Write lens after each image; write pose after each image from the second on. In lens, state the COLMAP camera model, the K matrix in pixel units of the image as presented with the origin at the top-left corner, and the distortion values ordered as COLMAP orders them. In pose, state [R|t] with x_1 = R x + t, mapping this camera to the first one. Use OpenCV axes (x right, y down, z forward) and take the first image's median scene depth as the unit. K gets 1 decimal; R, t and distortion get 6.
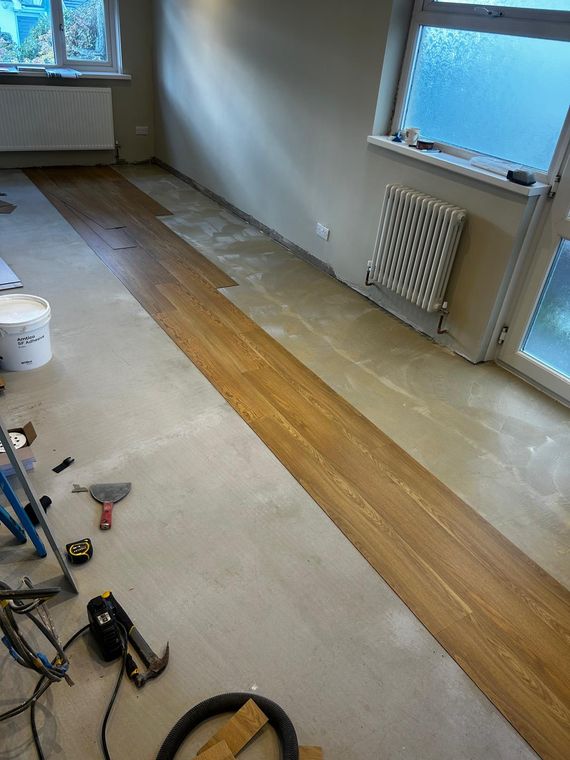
lens RADIAL K [[568.9, 0, 282.1], [0, 568.9, 377.7], [0, 0, 1]] dist [0.012365, -0.009069]
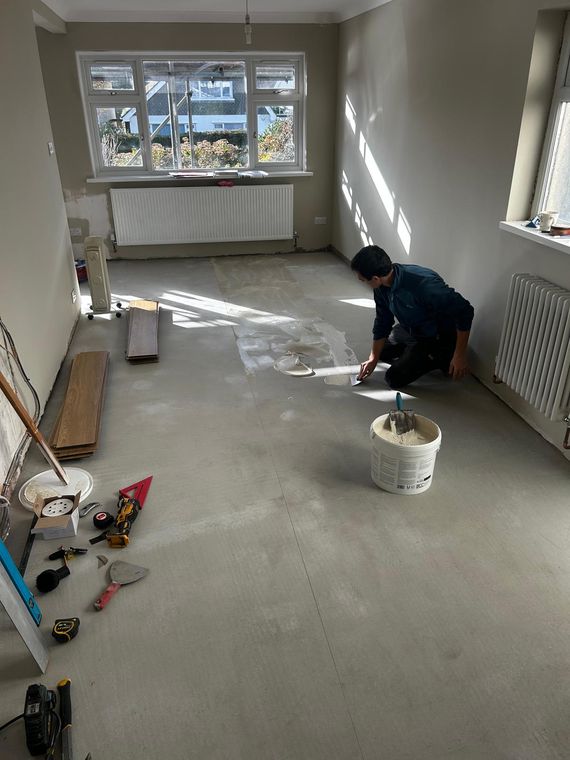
lens RADIAL K [[568.9, 0, 284.3], [0, 568.9, 380.9], [0, 0, 1]] dist [0.012365, -0.009069]
pose [[0.926406, 0.076775, -0.368616, 0.185915], [-0.124401, 0.986425, -0.107193, -0.035935], [0.355382, 0.145161, 0.923381, 0.080298]]
